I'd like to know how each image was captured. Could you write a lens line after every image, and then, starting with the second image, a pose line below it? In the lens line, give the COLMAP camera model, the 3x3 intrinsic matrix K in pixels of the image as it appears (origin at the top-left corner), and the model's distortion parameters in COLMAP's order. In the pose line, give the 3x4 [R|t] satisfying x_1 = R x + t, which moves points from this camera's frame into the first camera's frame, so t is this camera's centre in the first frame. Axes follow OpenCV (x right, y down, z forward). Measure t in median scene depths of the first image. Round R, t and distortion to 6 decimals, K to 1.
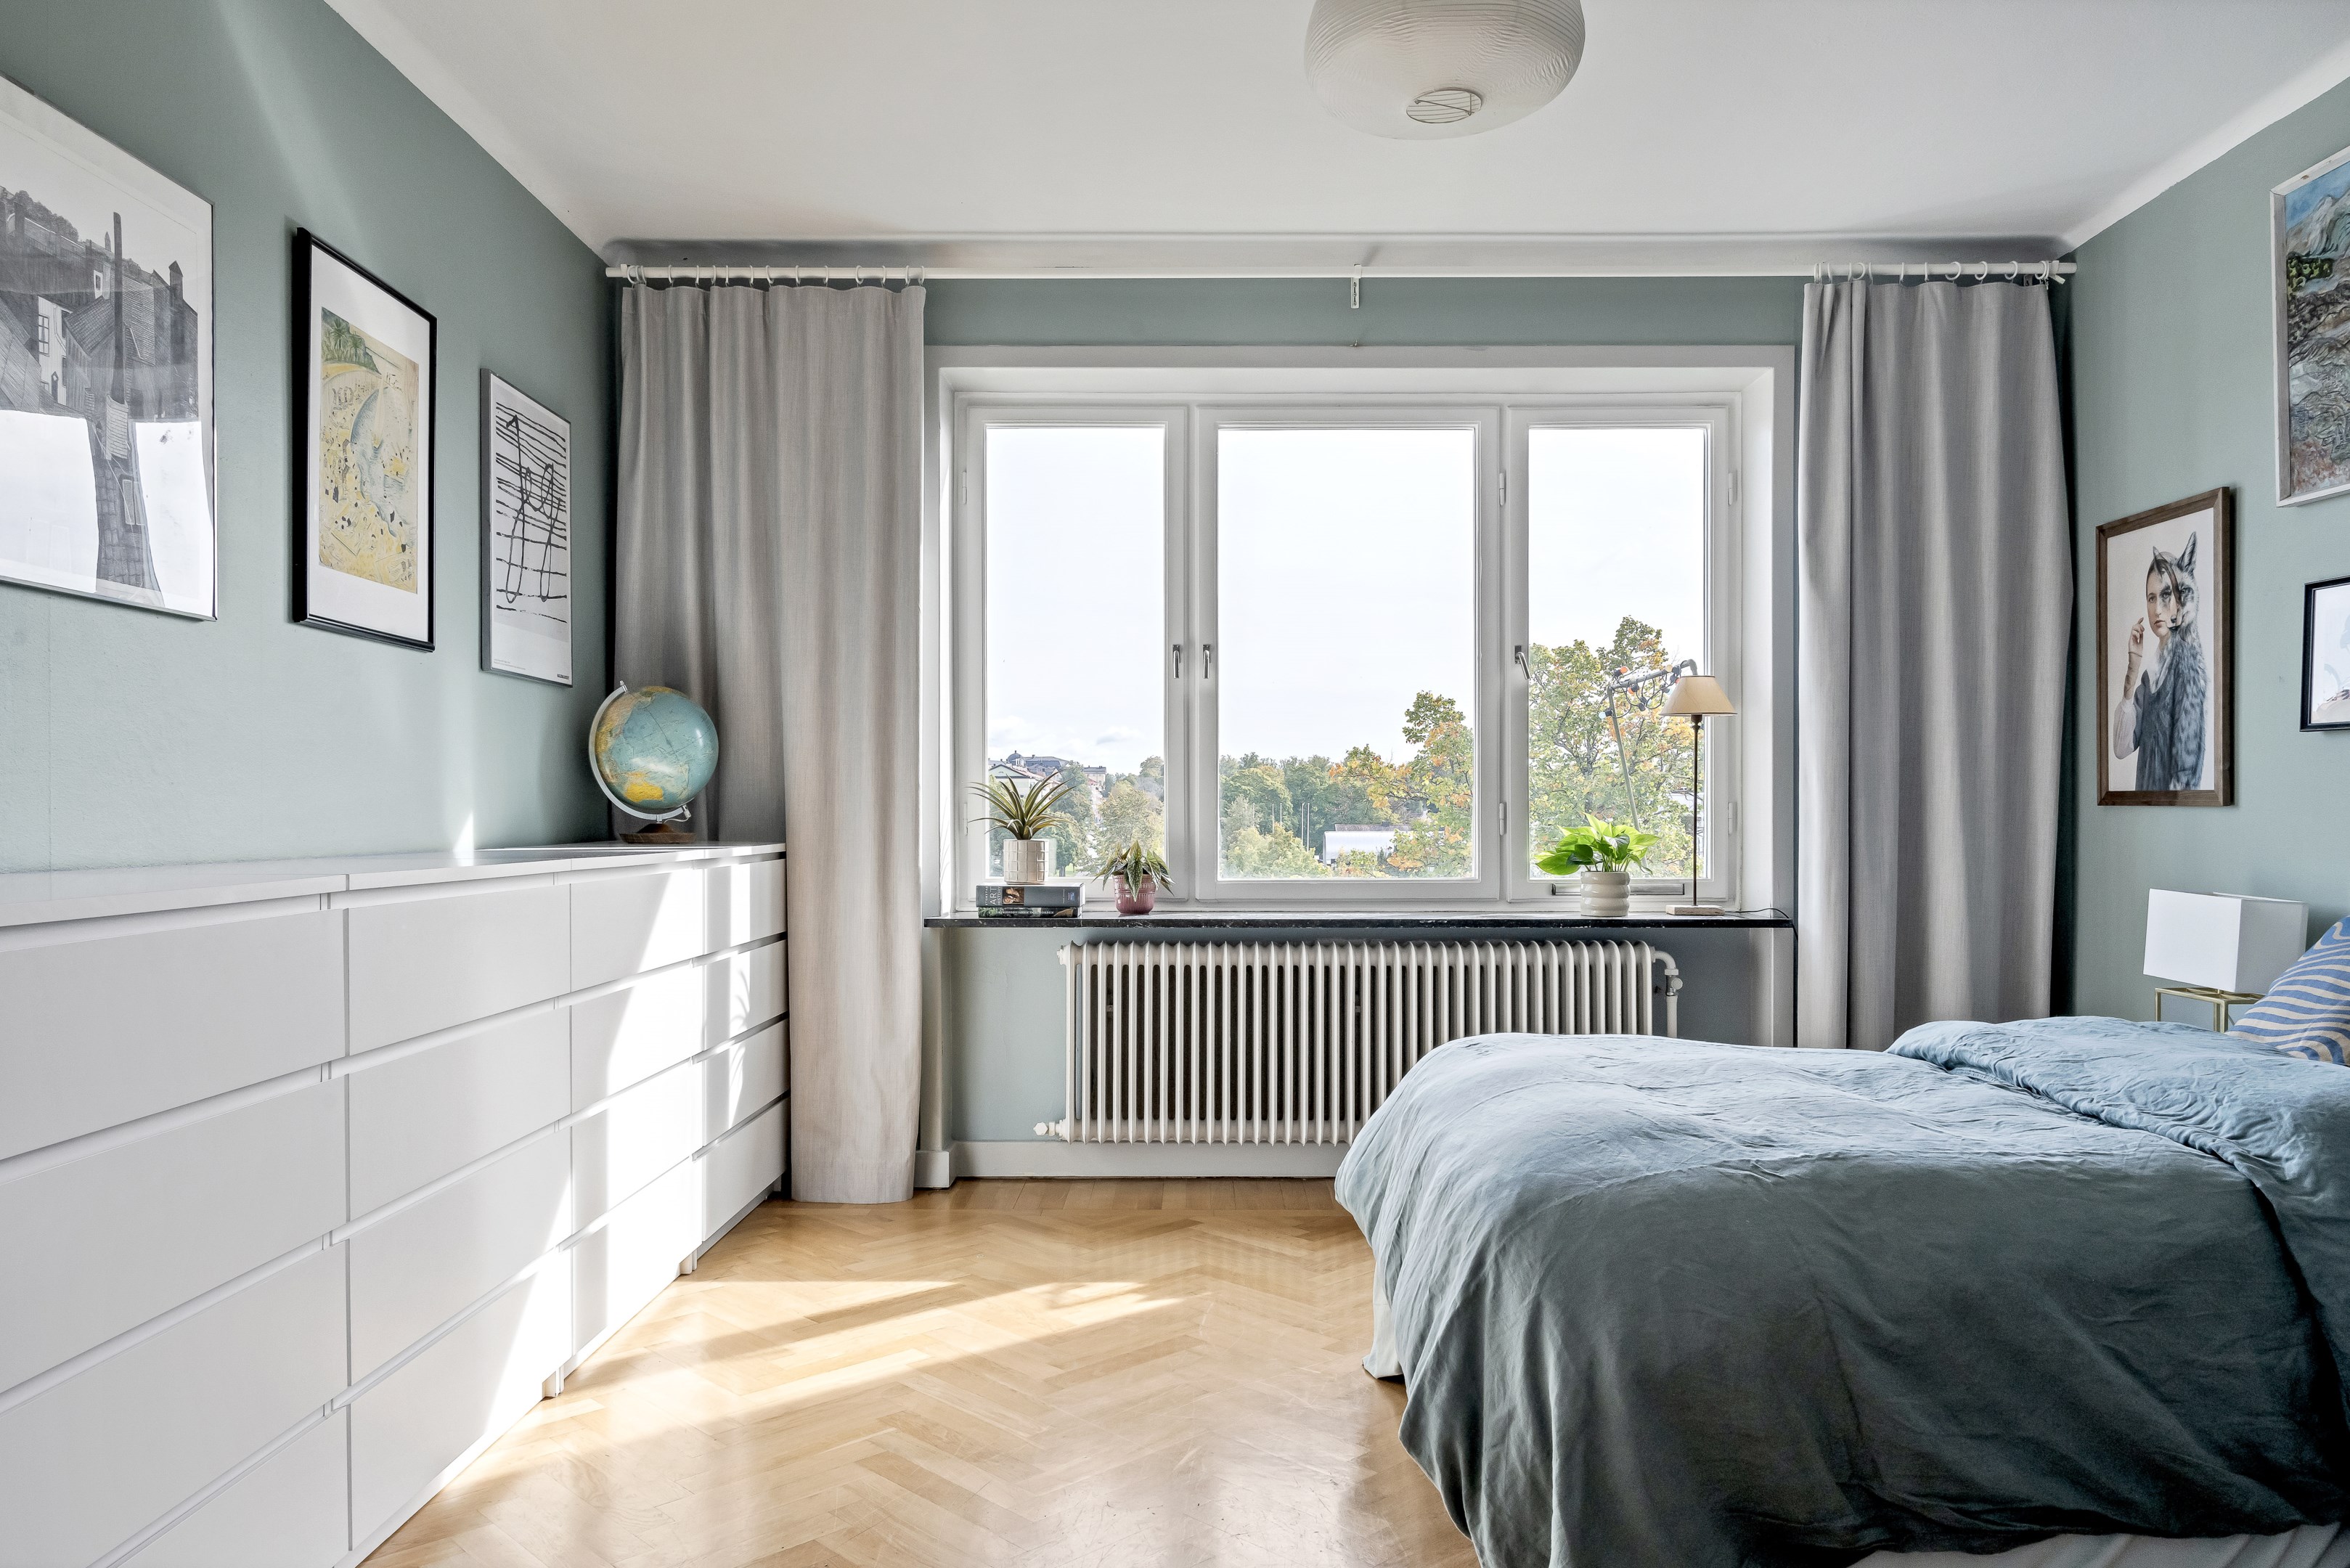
lens RADIAL K [[1619.1, 0, 1183.1], [0, 1619.1, 822.8], [0, 0, 1]] dist [-0.001032, -0.000478]
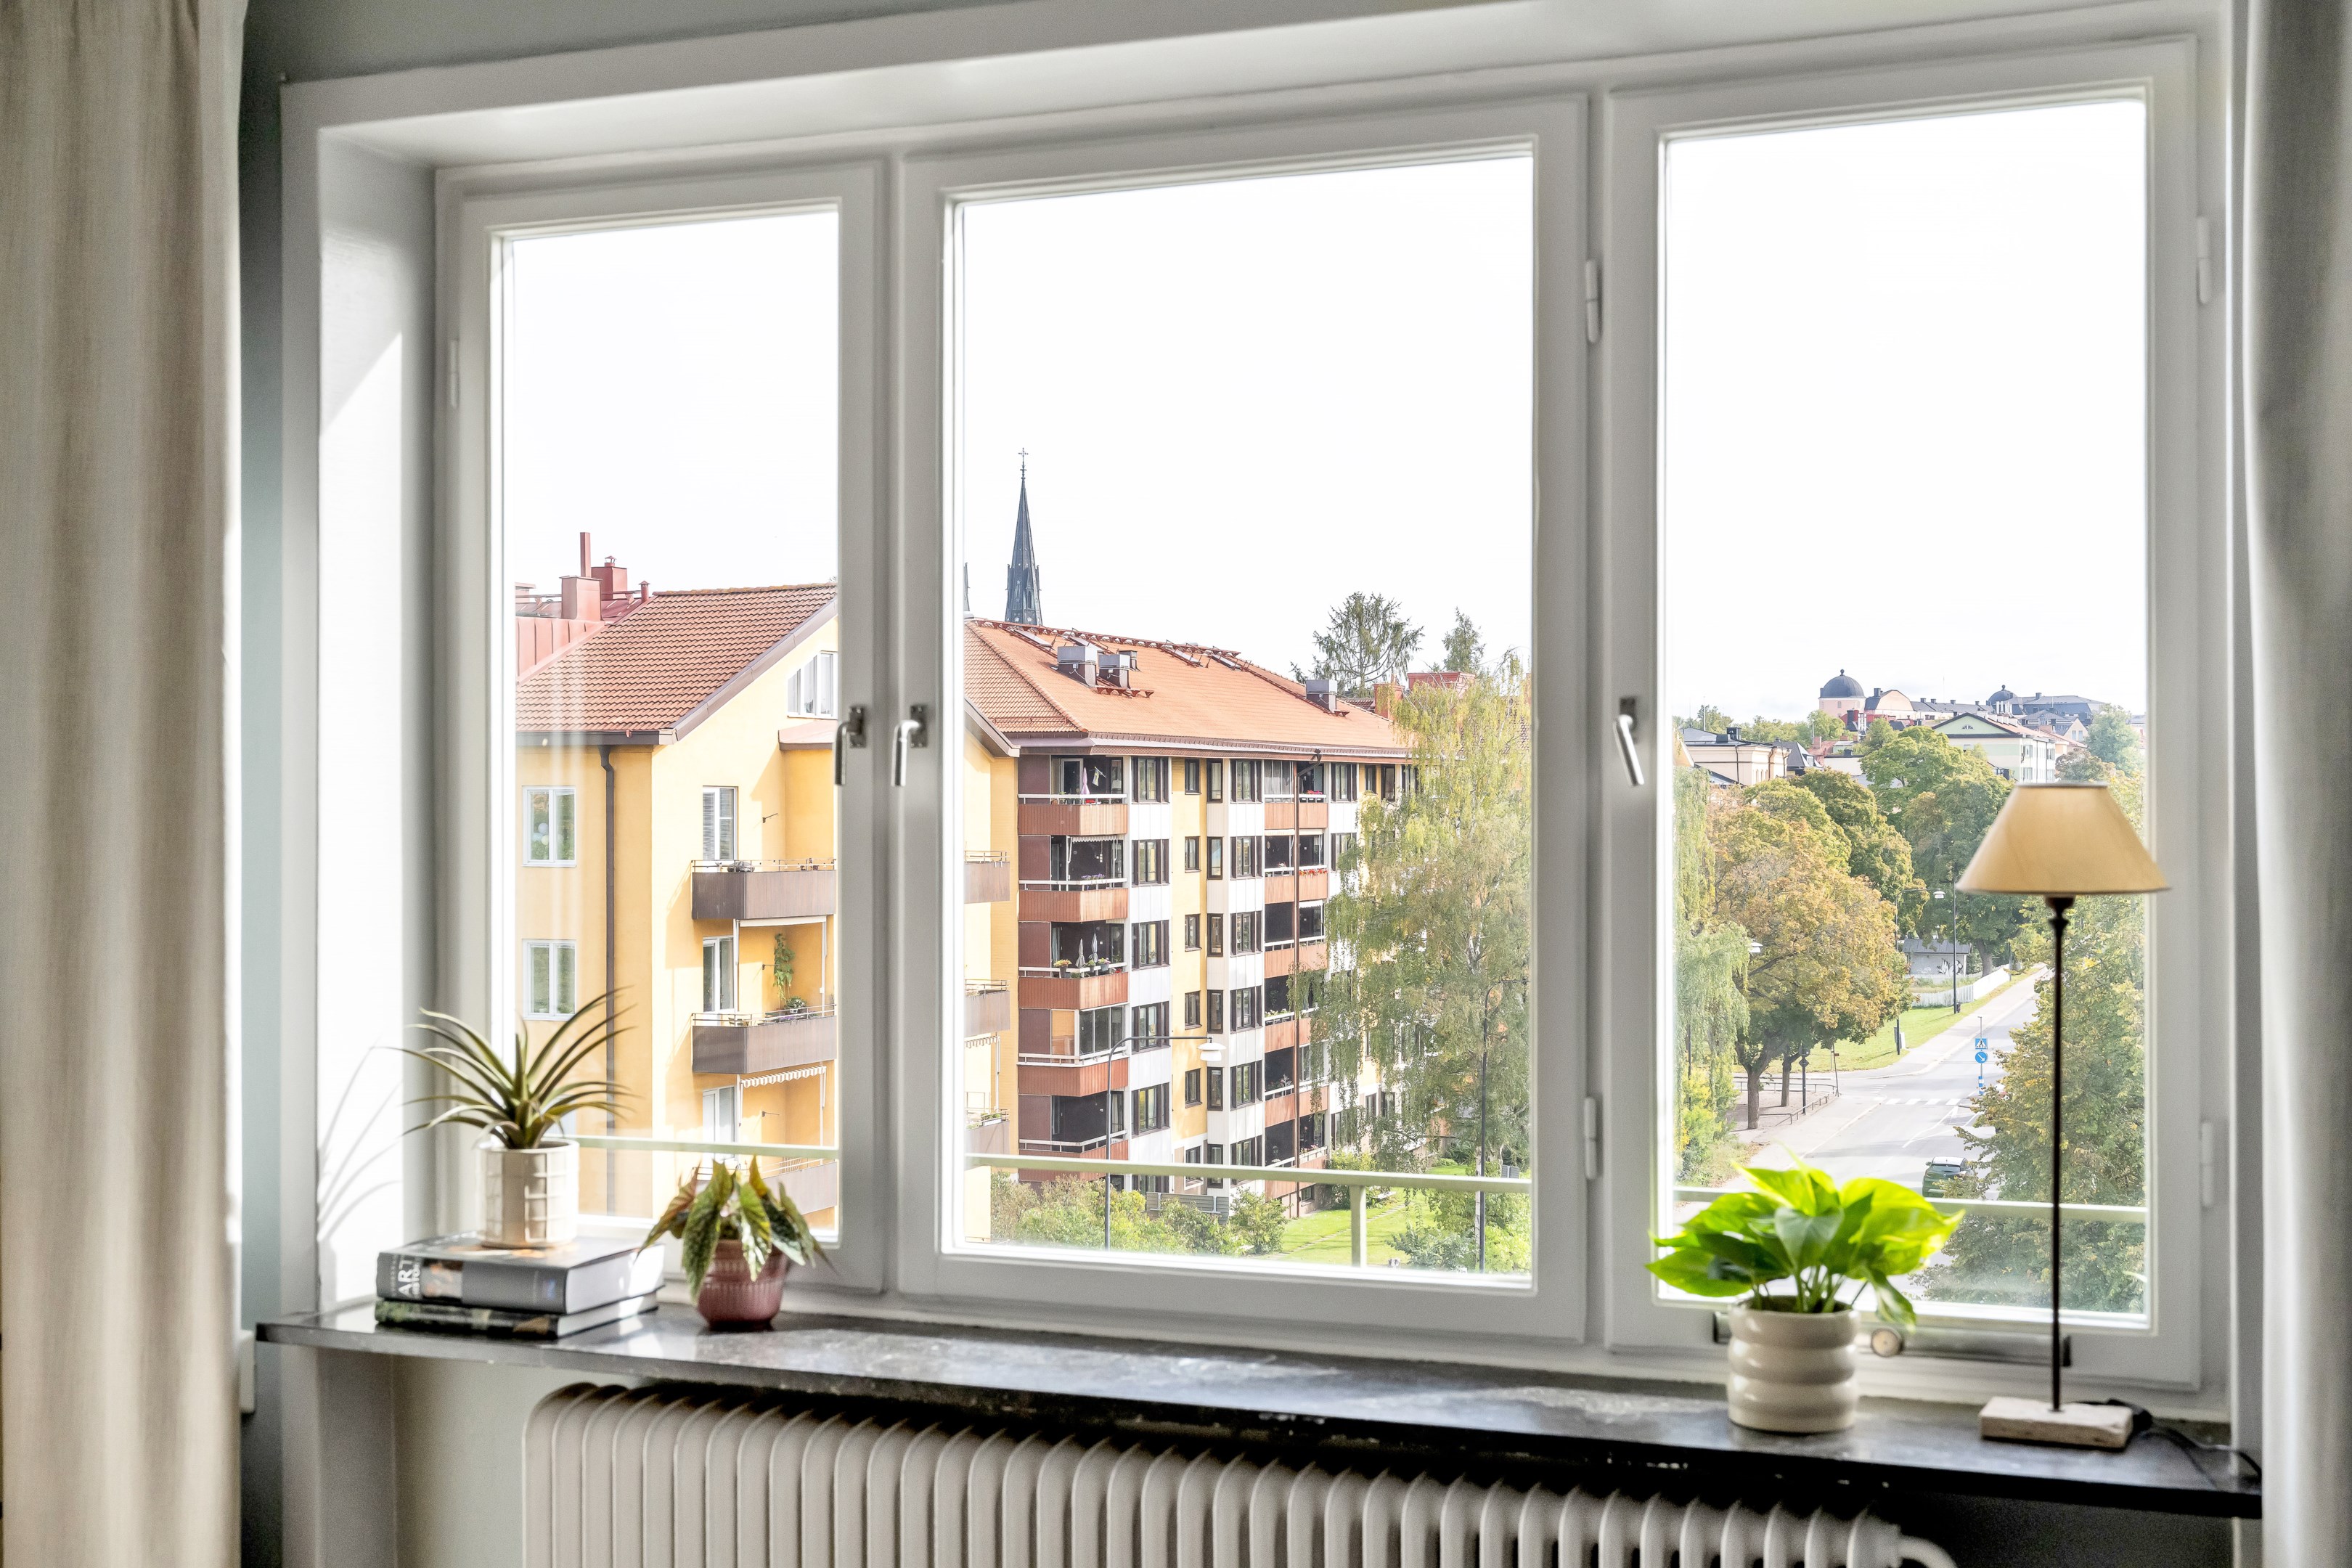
lens RADIAL K [[2827.3, 0, 1176.0], [0, 2827.3, 784.0], [0, 0, 1]] dist [-0.000514, 0.001795]
pose [[0.929081, -0.001038, -0.369876, 0.394042], [-0.003595, 0.999924, -0.011835, -0.088350], [0.369860, 0.012325, 0.929006, 0.356514]]
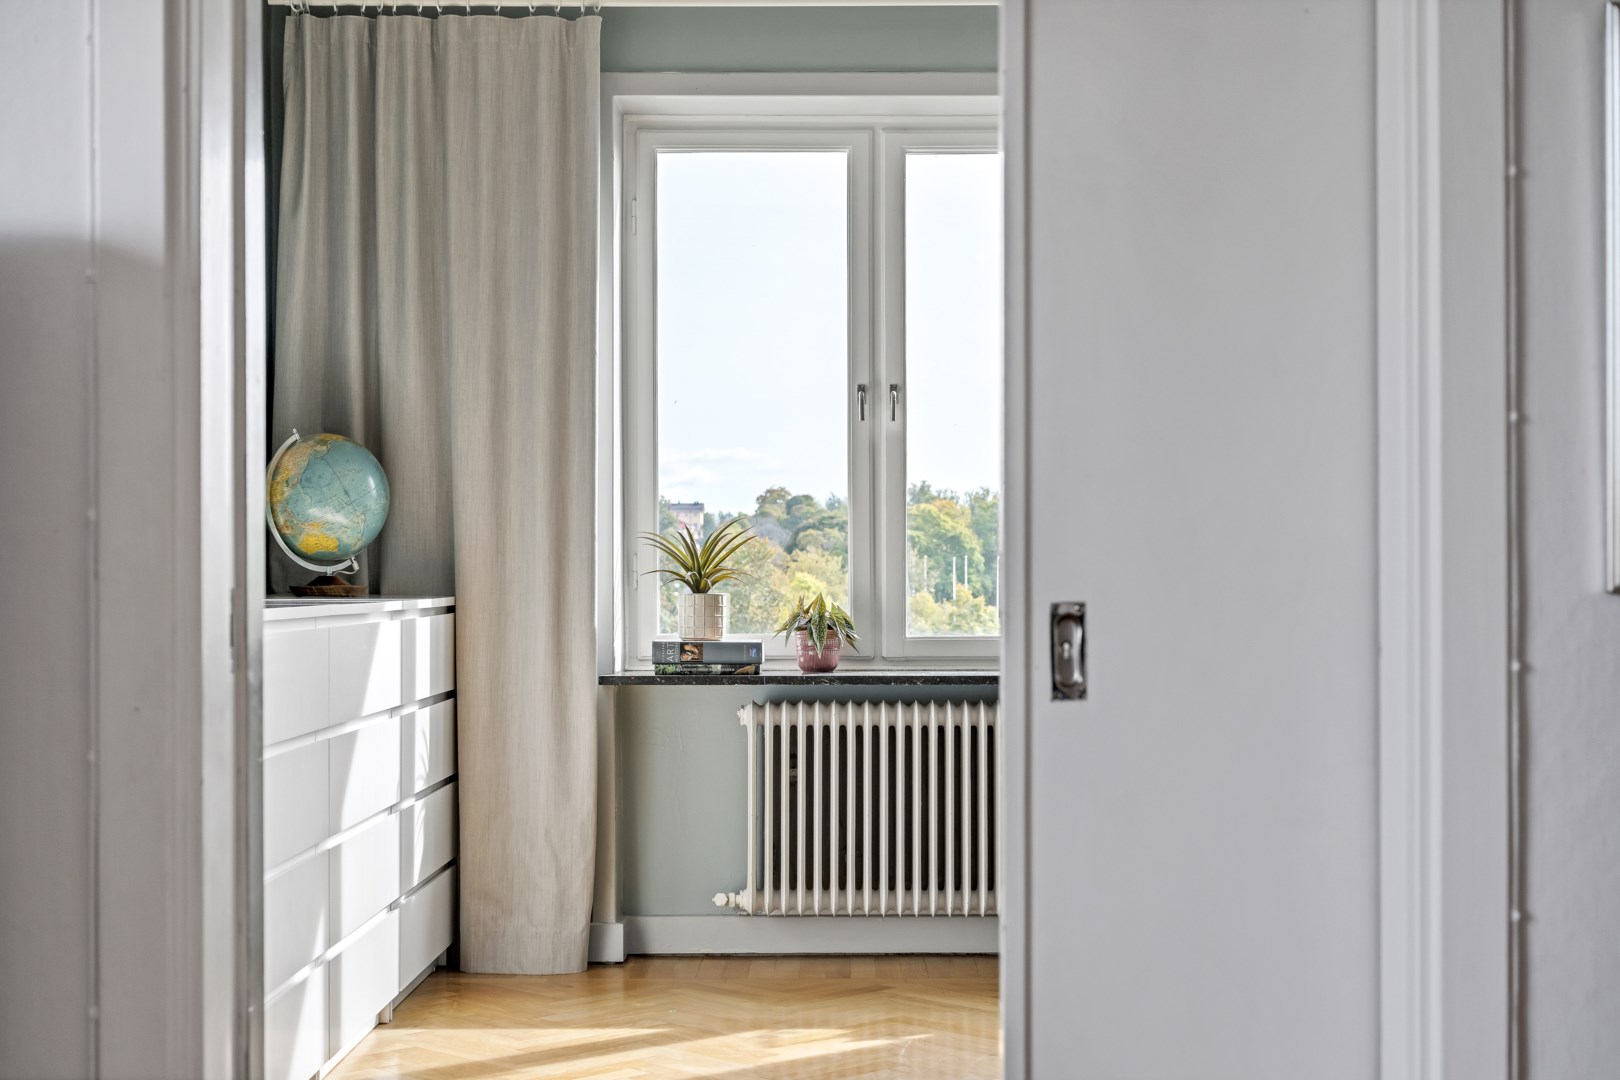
lens RADIAL K [[2422.6, 0, 810.0], [0, 2422.6, 540.0], [0, 0, 1]] dist [0.007313, -0.026498]
pose [[0.999990, -0.001566, -0.004091, -0.031001], [0.001488, 0.999816, -0.019104, 0.006994], [0.004121, 0.019097, 0.999809, -0.434768]]
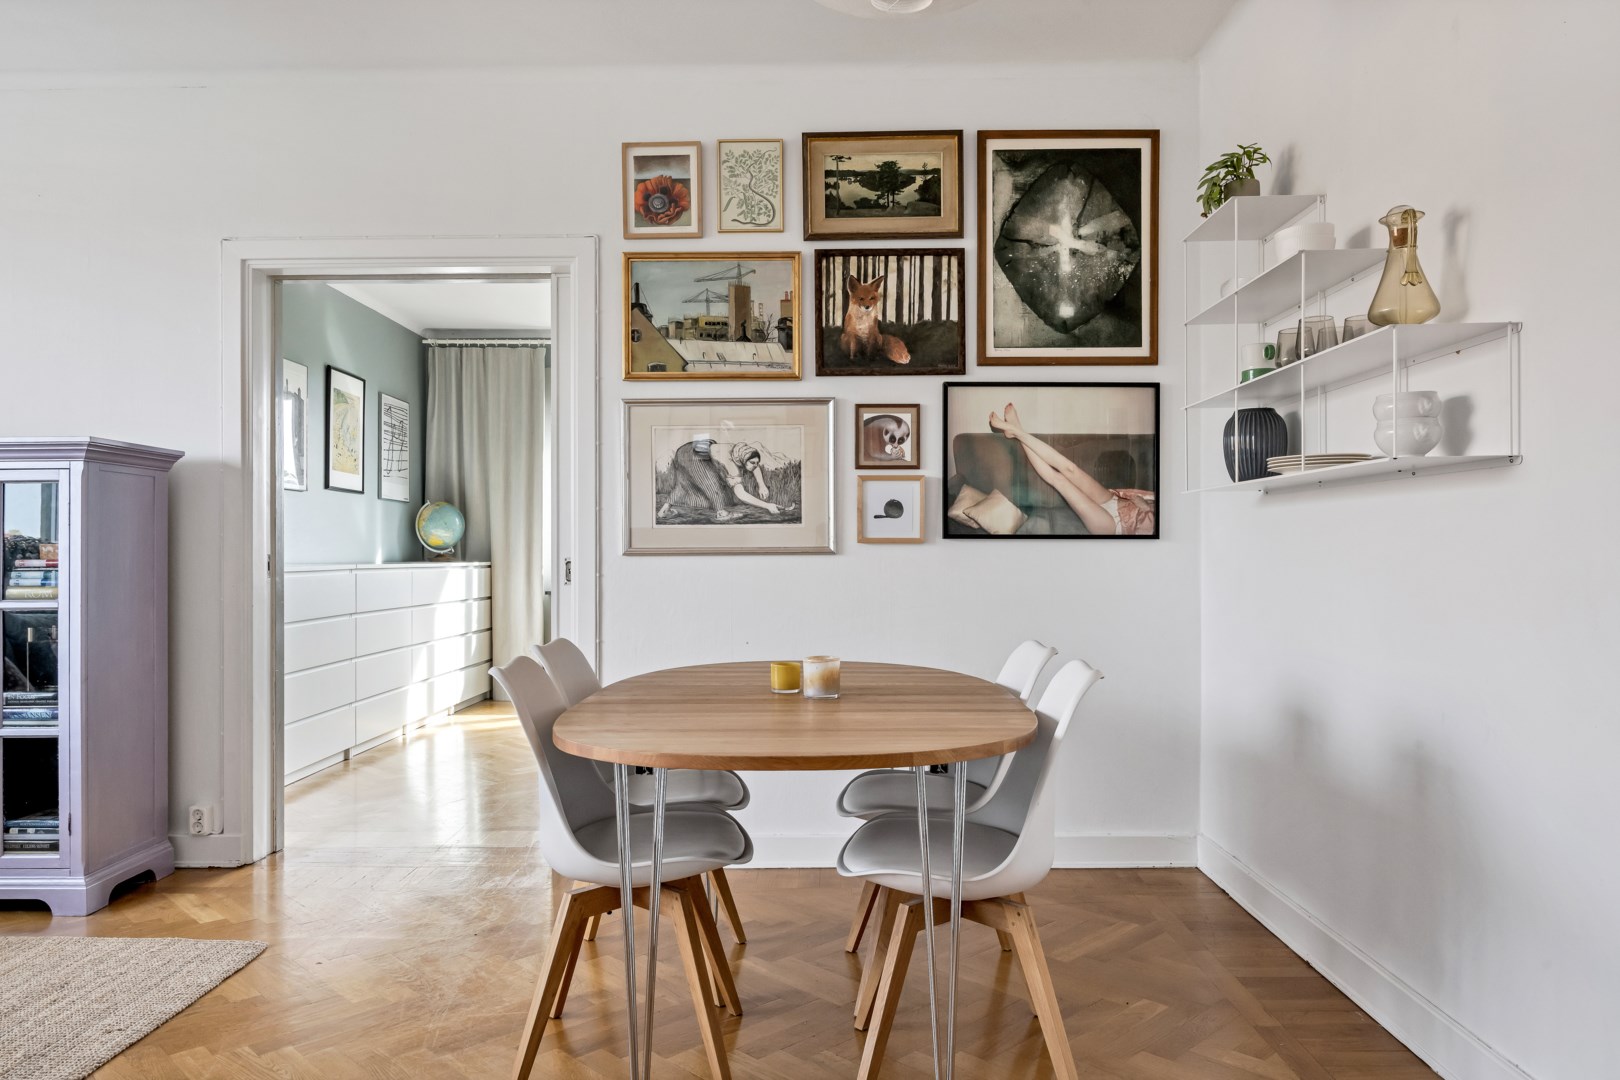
lens RADIAL K [[1104.7, 0, 810.0], [0, 1104.7, 540.0], [0, 0, 1]] dist [-0.001752, -0.000167]
pose [[0.999988, -0.002613, 0.004203, 0.261374], [0.002693, 0.999813, -0.019134, 0.013316], [-0.004153, 0.019145, 0.999808, -0.781026]]
